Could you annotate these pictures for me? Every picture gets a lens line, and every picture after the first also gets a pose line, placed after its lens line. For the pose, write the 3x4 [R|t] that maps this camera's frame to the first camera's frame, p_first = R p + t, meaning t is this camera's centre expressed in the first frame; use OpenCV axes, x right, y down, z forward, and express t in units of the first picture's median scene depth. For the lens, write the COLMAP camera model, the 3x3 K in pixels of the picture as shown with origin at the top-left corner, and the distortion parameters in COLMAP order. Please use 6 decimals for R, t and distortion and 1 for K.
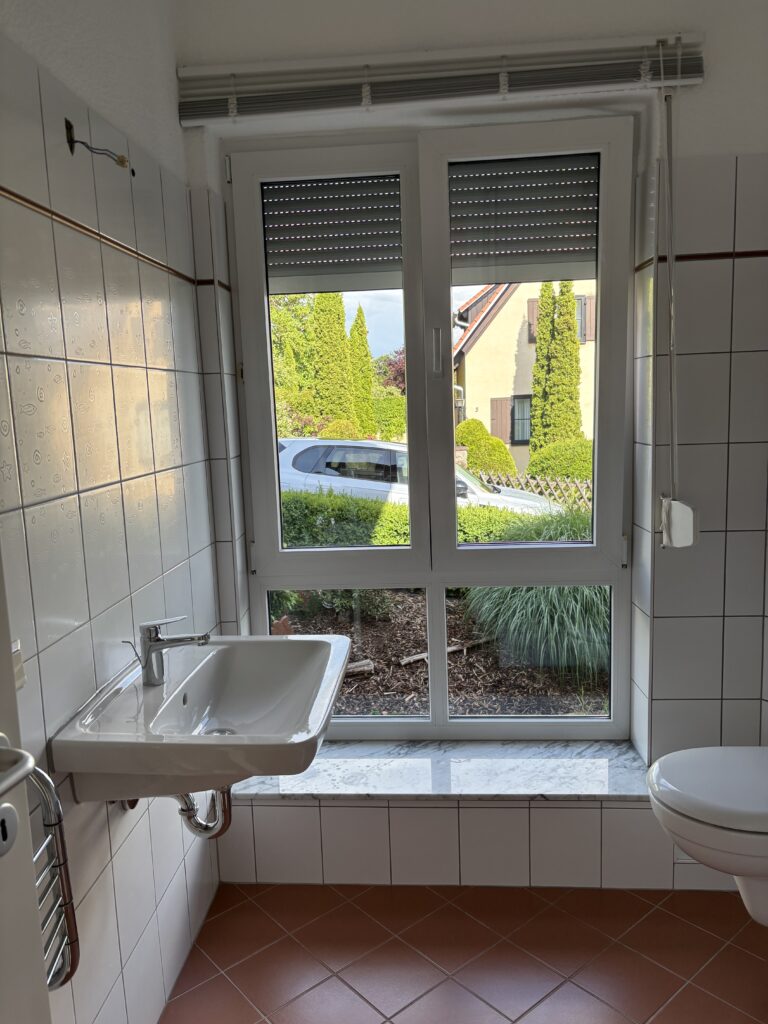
lens RADIAL K [[777.3, 0, 382.6], [0, 777.3, 511.5], [0, 0, 1]] dist [0.046204, -0.052584]
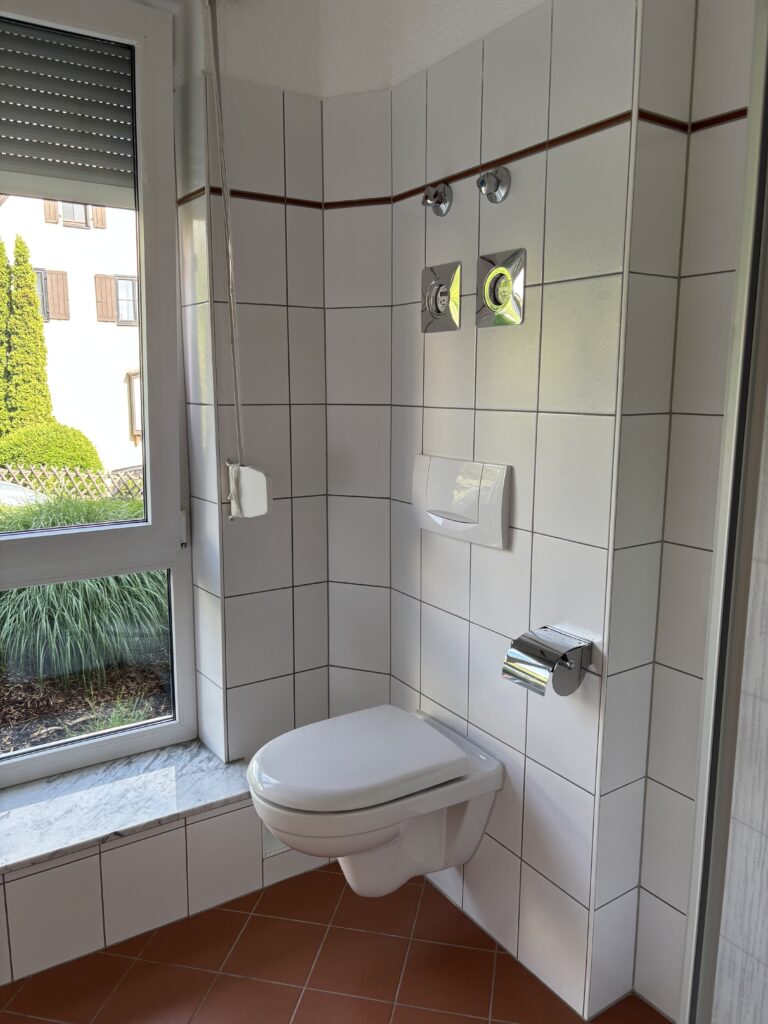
lens RADIAL K [[777.3, 0, 380.1], [0, 777.3, 516.6], [0, 0, 1]] dist [0.046204, -0.052584]
pose [[0.795286, -0.066451, 0.602581, -0.045169], [0.053917, 0.997788, 0.038873, 0.016670], [-0.603832, 0.001574, 0.797110, 0.175588]]
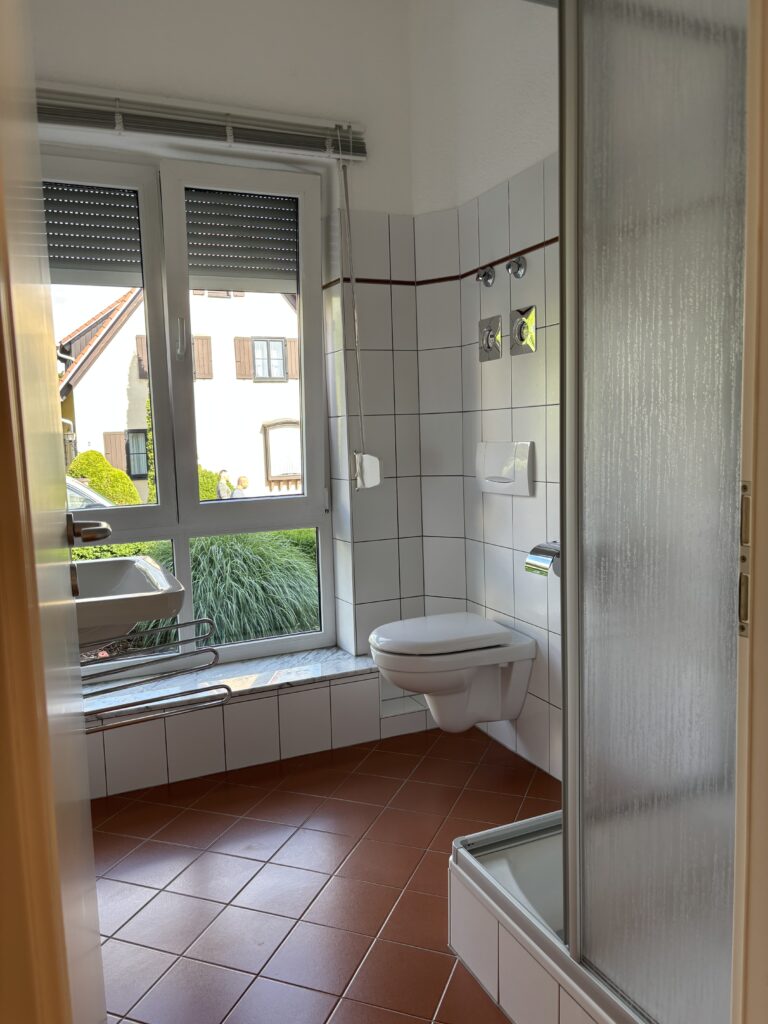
lens RADIAL K [[777.3, 0, 378.9], [0, 777.3, 518.0], [0, 0, 1]] dist [0.046204, -0.052584]
pose [[0.880492, -0.046415, 0.471783, -0.247632], [0.068065, 0.997262, -0.028917, 0.133394], [-0.469148, 0.057573, 0.881241, -0.210897]]
